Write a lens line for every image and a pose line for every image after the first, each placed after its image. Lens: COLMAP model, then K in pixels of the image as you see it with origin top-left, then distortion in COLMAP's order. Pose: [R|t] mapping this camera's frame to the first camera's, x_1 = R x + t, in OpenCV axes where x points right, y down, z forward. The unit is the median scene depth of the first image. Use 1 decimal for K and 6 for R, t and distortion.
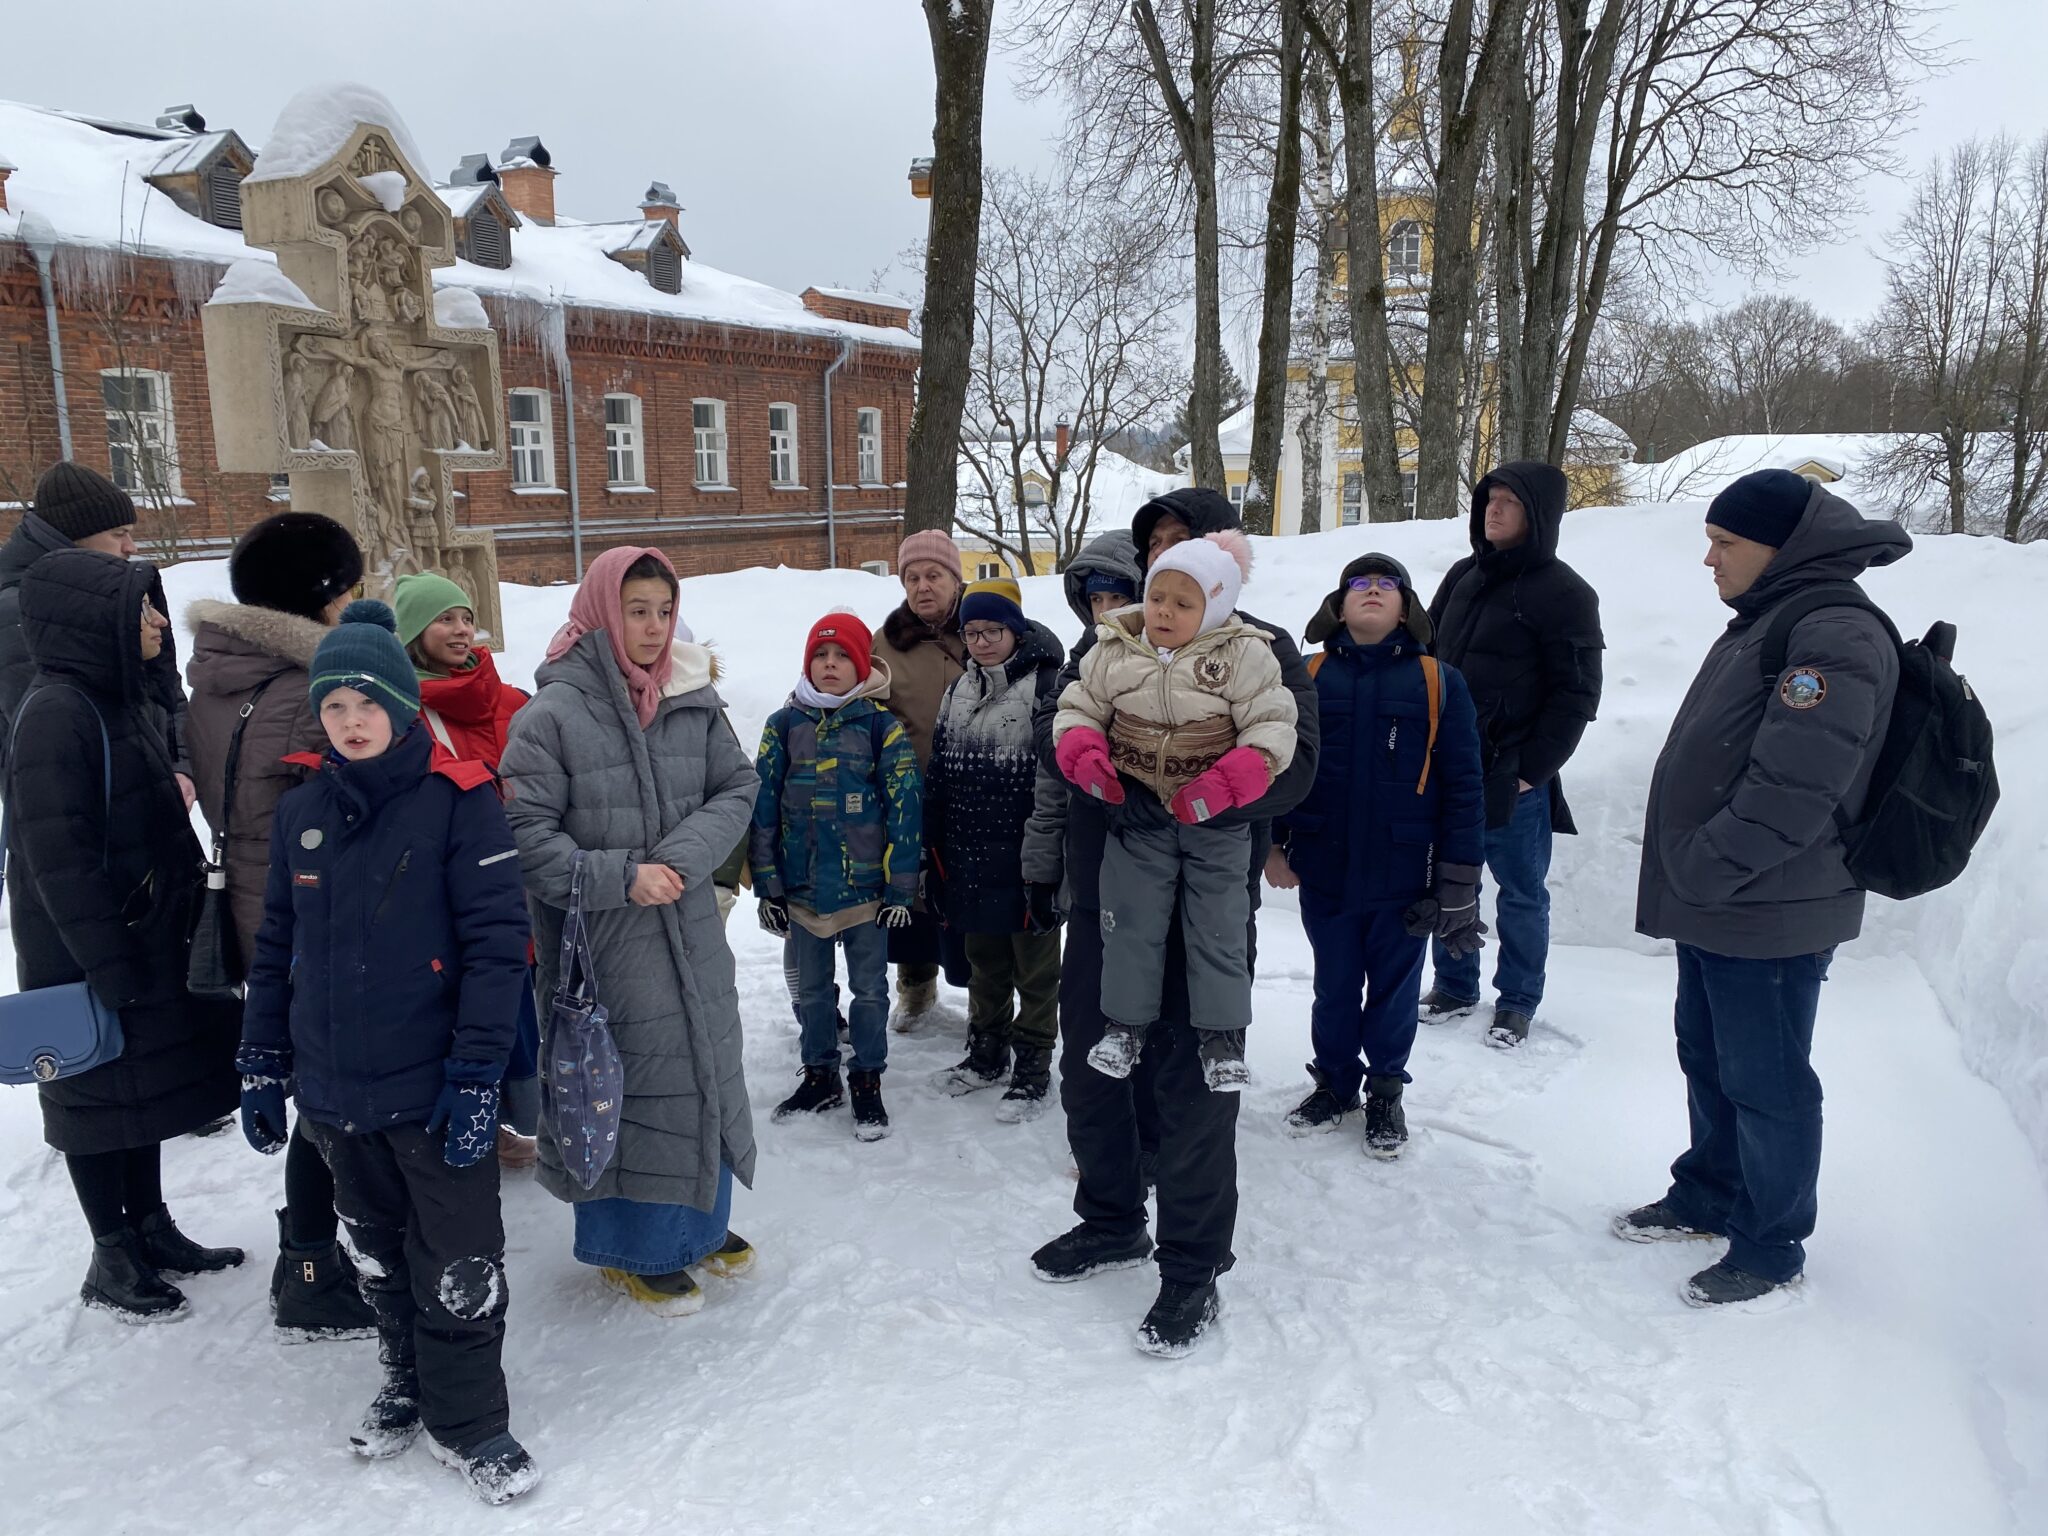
lens RADIAL K [[1554.5, 0, 977.2], [0, 1554.5, 771.0], [0, 0, 1]] dist [0.050903, 0.000156]
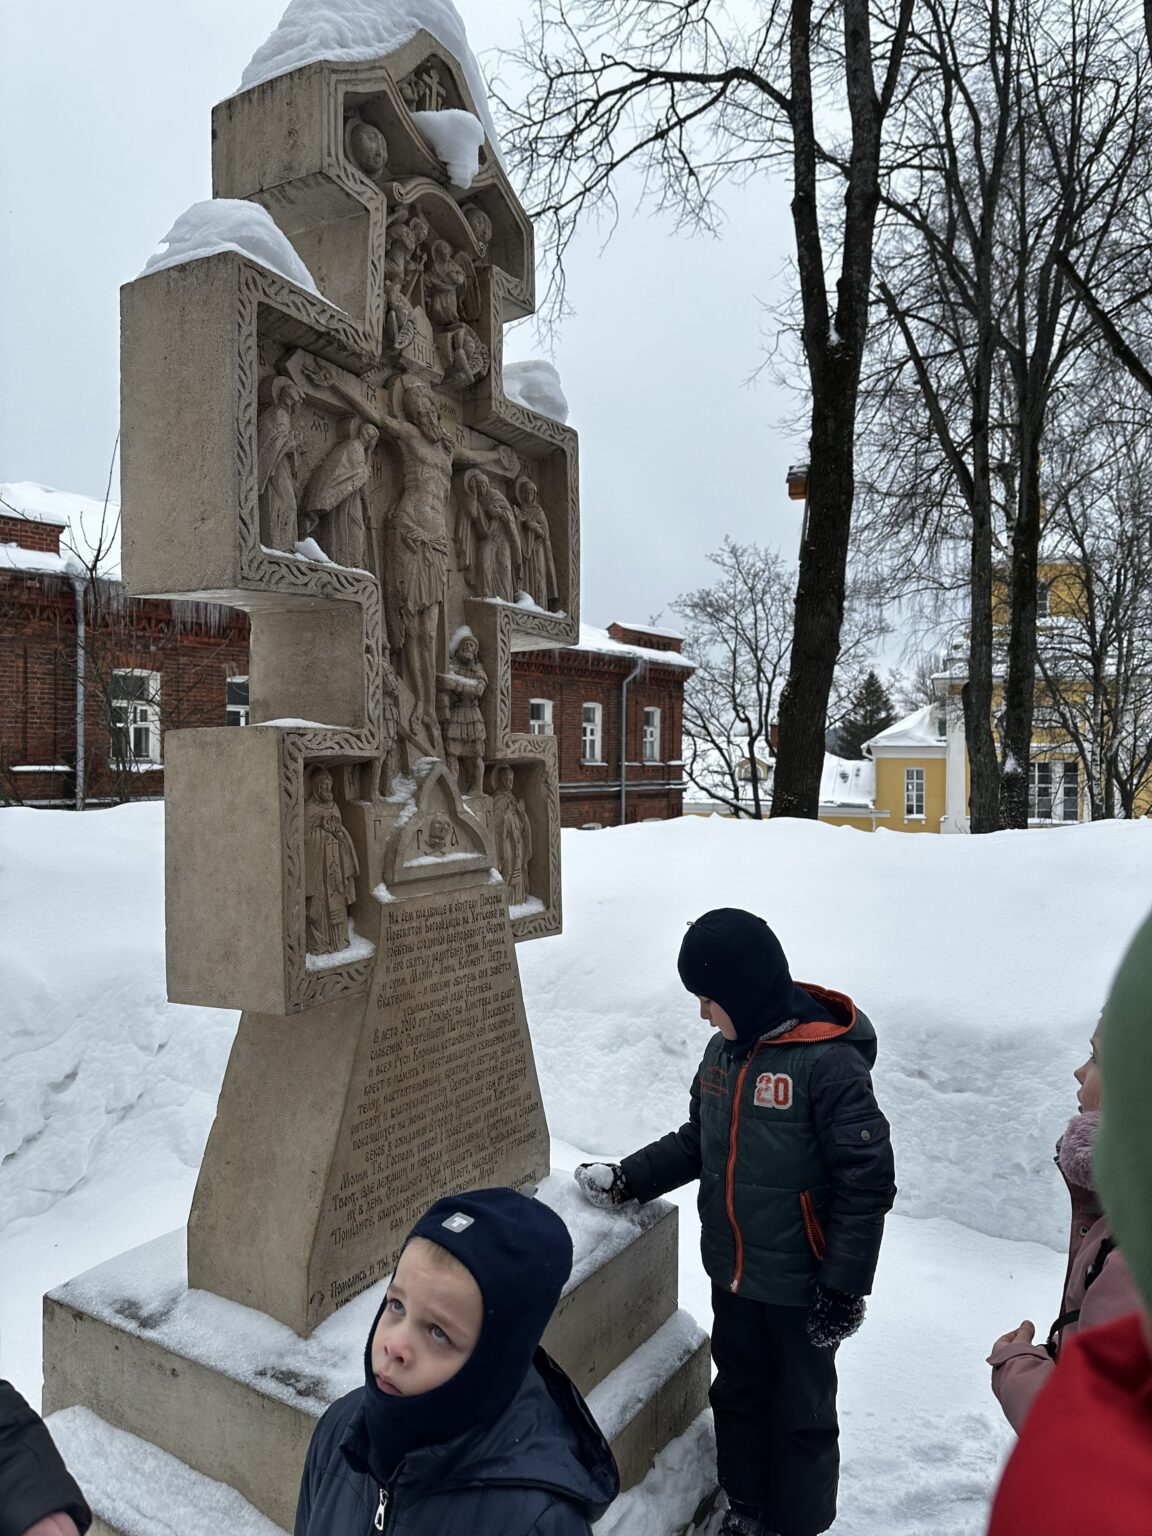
lens RADIAL K [[1079.9, 0, 584.2], [0, 1079.9, 768.1], [0, 0, 1]] dist [0.220101, -0.425142]
pose [[0.994774, 0.010379, -0.101576, -0.106388], [-0.028594, 0.983333, -0.179553, -0.026992], [0.098019, 0.181519, 0.978490, 0.243059]]
